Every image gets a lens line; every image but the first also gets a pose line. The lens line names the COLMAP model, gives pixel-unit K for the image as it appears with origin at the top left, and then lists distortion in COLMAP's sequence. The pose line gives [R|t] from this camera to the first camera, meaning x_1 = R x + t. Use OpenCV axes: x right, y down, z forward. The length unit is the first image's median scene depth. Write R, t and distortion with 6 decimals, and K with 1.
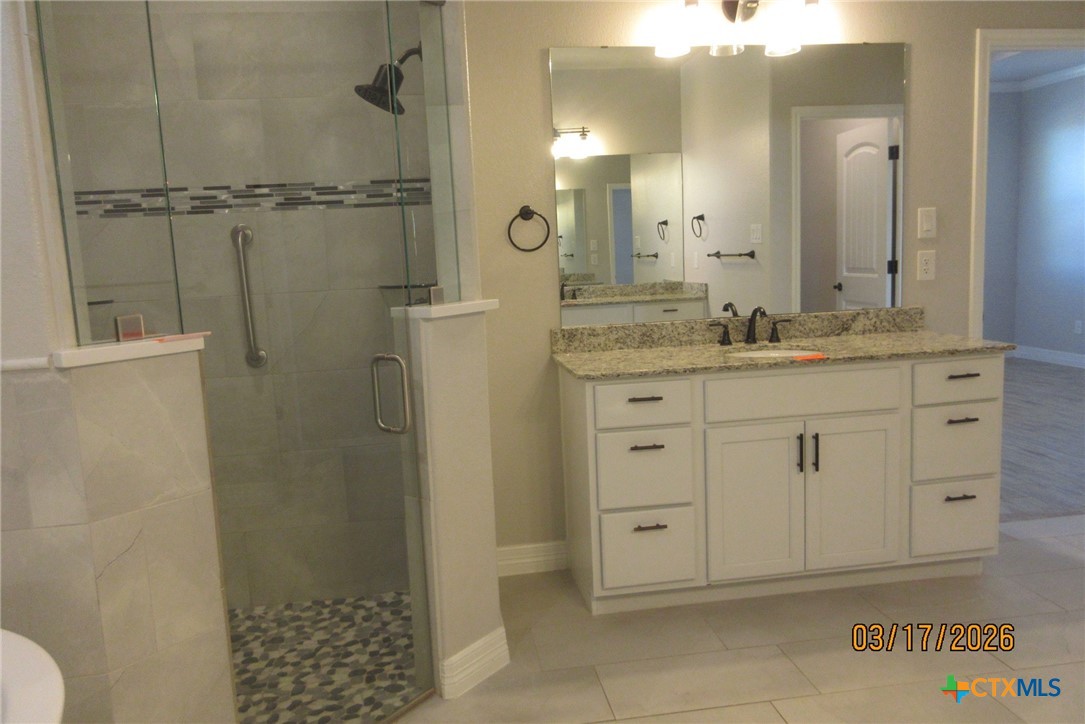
lens RADIAL K [[929.7, 0, 542.3], [0, 929.7, 355.9], [0, 0, 1]] dist [-0.011574, 0.006603]
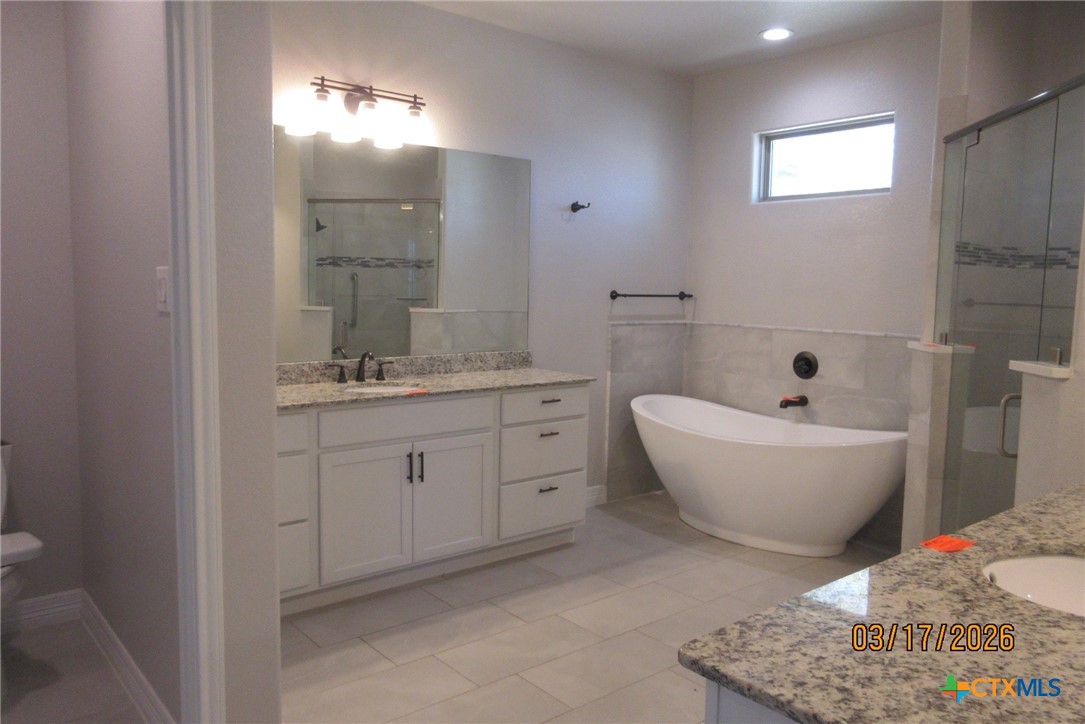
lens RADIAL K [[806.1, 0, 542.5], [0, 806.1, 370.1], [0, 0, 1]] dist [-0.000237, 0.007442]
pose [[0.850896, 0.005968, 0.525301, -0.140707], [0.012543, 0.999420, -0.031672, 0.009222], [-0.525185, 0.033539, 0.850327, -0.020480]]
